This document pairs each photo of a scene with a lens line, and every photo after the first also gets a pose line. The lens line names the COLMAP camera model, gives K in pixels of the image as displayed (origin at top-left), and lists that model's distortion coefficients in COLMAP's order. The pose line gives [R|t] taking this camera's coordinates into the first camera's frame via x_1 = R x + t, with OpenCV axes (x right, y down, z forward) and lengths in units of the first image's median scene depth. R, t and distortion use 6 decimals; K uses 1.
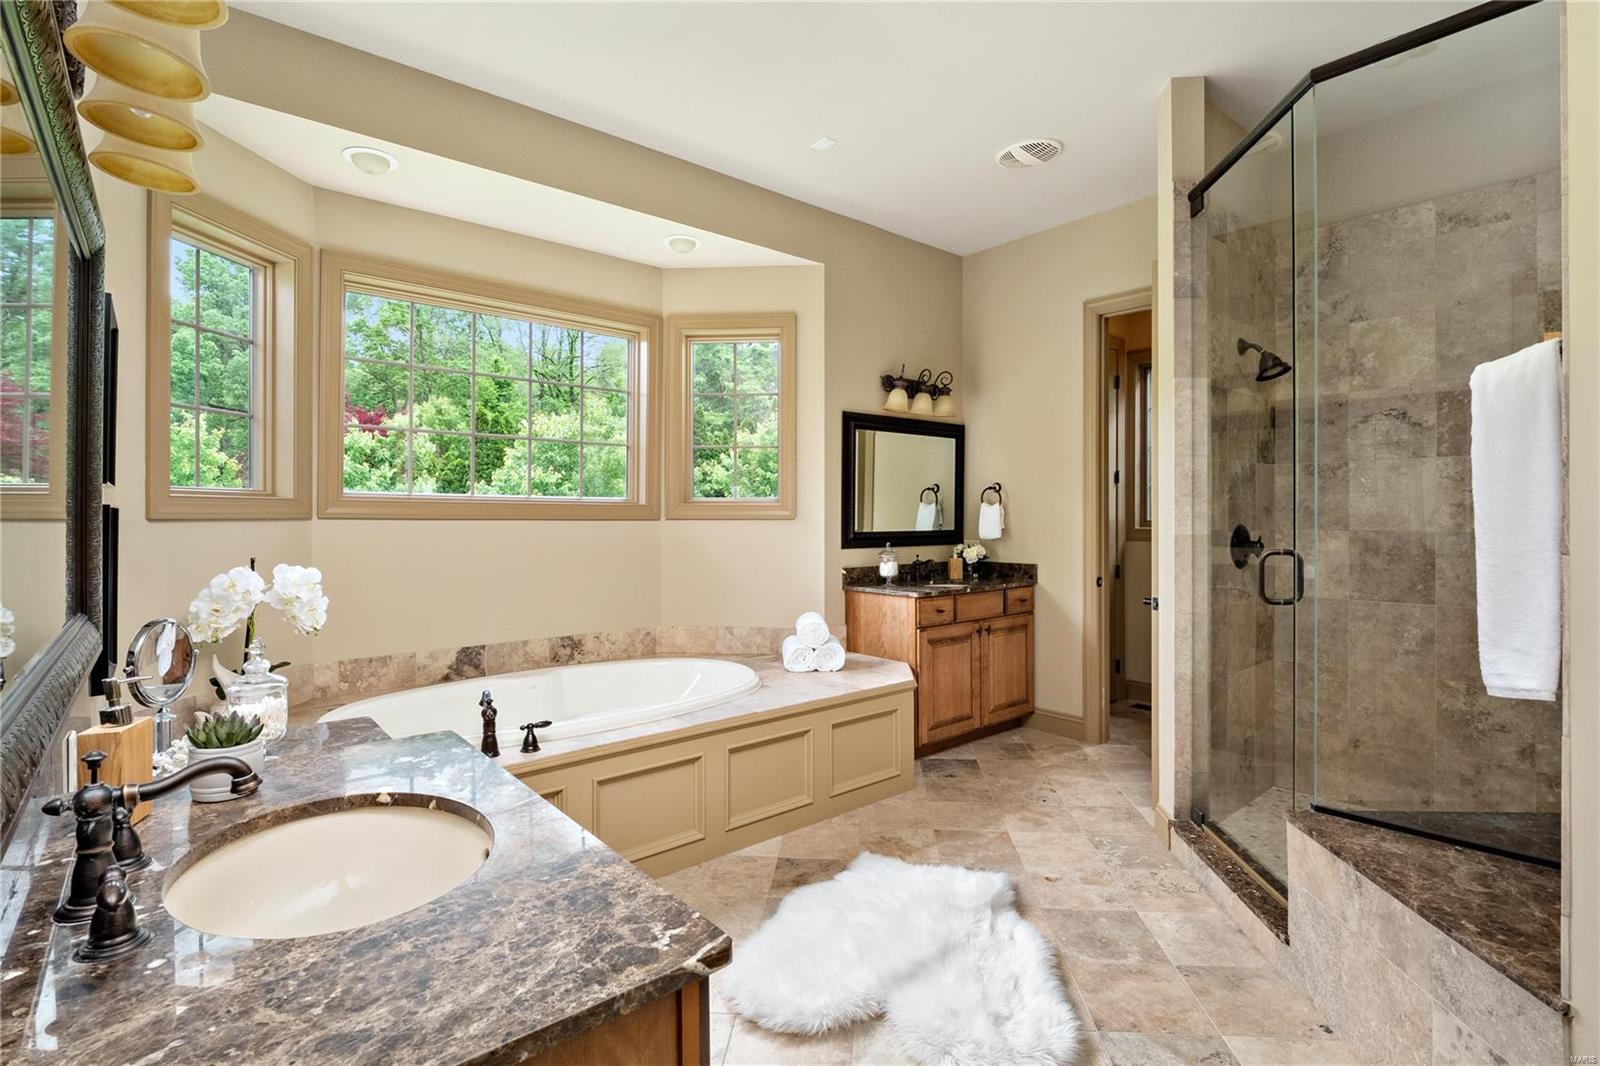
lens RADIAL K [[755.6, 0, 799.7], [0, 755.6, 519.7], [0, 0, 1]] dist [-0.013338, -0.001138]
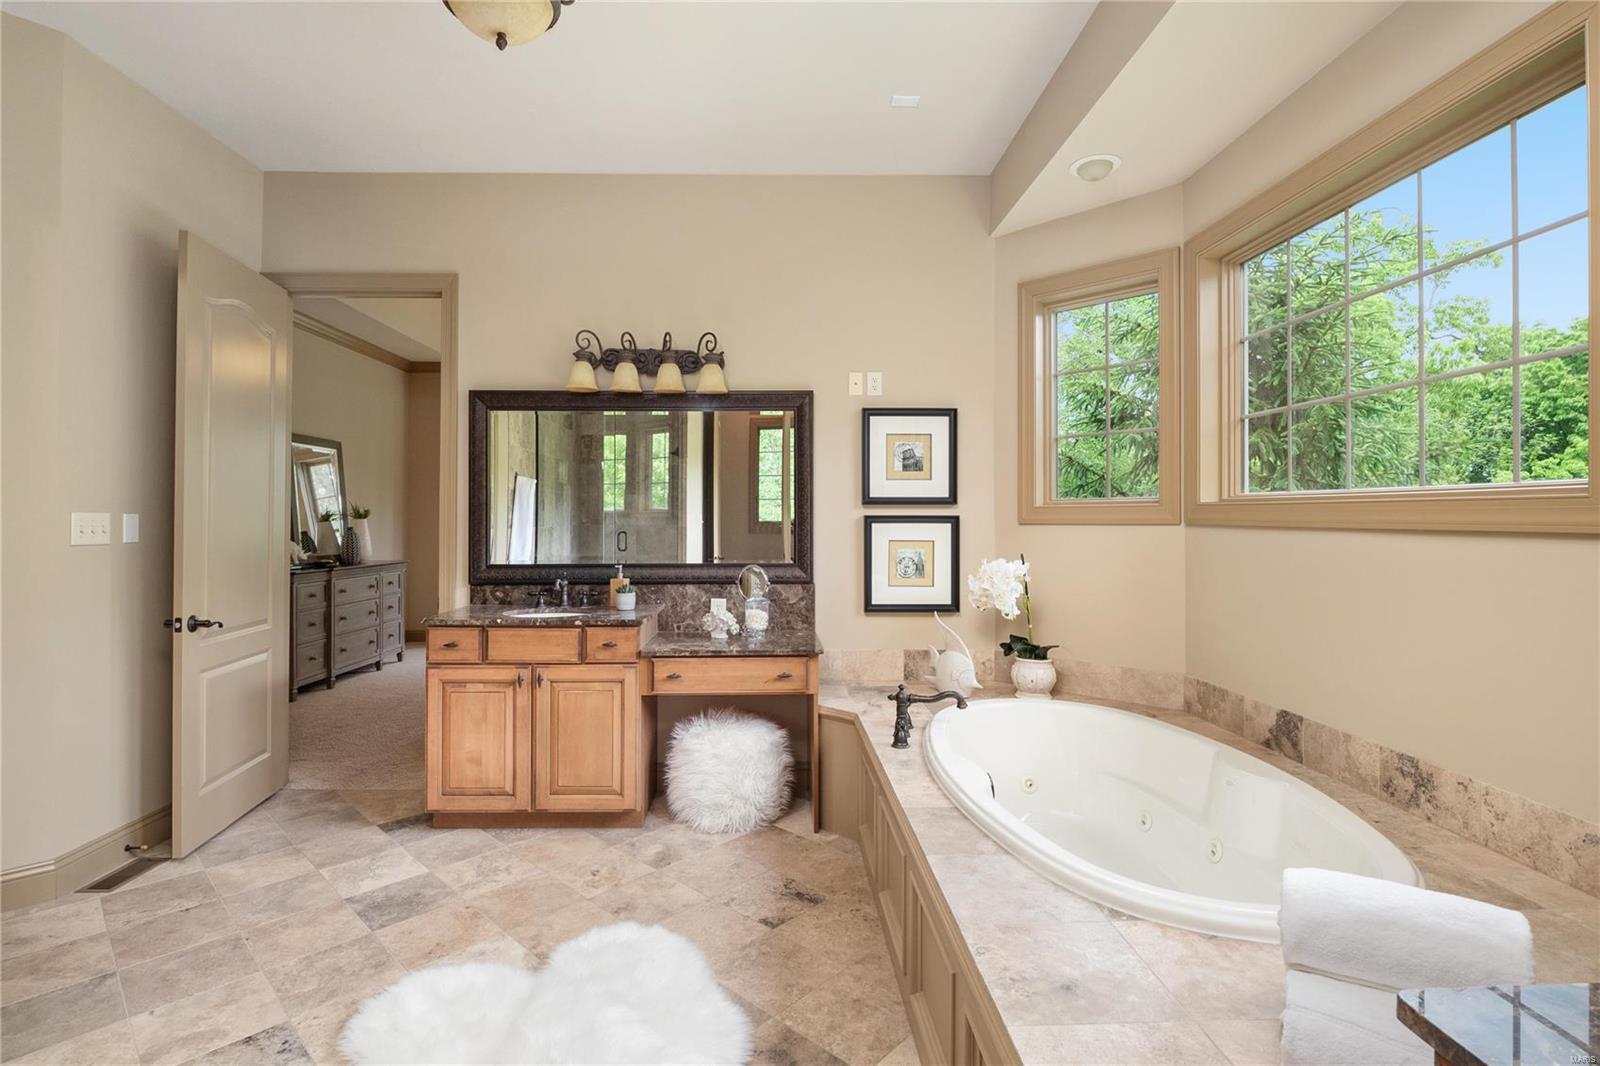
lens RADIAL K [[755.6, 0, 799.5], [0, 755.6, 523.6], [0, 0, 1]] dist [-0.013338, -0.001138]
pose [[-0.619575, -0.002357, -0.784934, 0.383651], [-0.009405, 0.999946, 0.004421, -0.004790], [0.784881, 0.010122, -0.619563, 1.061838]]
